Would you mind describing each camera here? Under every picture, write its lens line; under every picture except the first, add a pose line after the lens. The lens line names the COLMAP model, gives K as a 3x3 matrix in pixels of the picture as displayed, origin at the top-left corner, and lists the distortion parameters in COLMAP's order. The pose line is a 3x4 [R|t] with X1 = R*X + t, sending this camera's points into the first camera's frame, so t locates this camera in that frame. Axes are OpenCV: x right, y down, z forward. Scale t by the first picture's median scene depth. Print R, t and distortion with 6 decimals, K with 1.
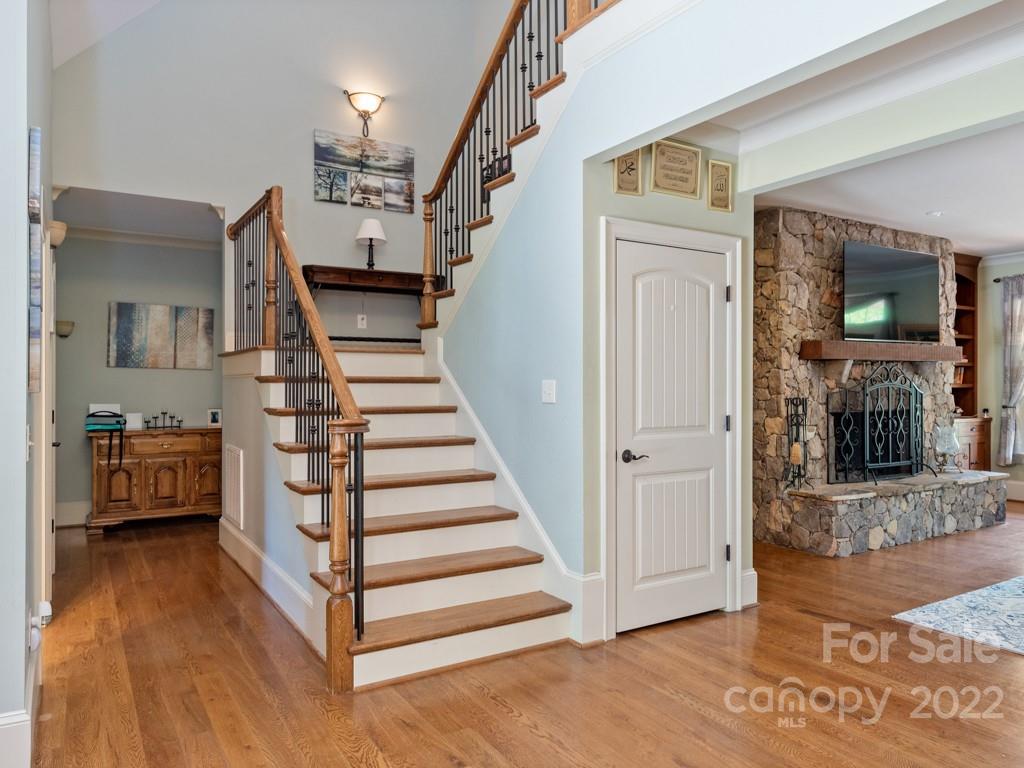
lens RADIAL K [[713.4, 0, 515.0], [0, 713.4, 386.8], [0, 0, 1]] dist [0.009144, 0.002313]
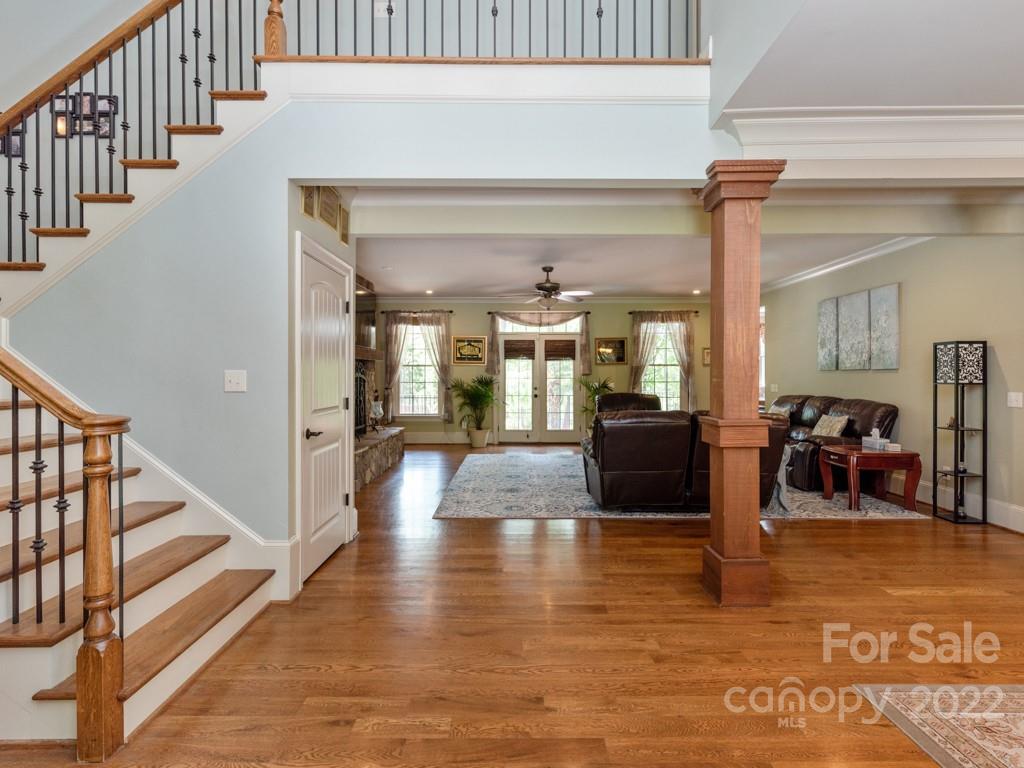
lens RADIAL K [[515.2, 0, 515.0], [0, 515.2, 381.7], [0, 0, 1]] dist [0.005397, -0.000445]
pose [[0.533155, -0.010827, 0.845948, -0.388006], [0.002741, 0.999935, 0.011070, -0.000362], [-0.846013, -0.003584, 0.533150, 0.235809]]
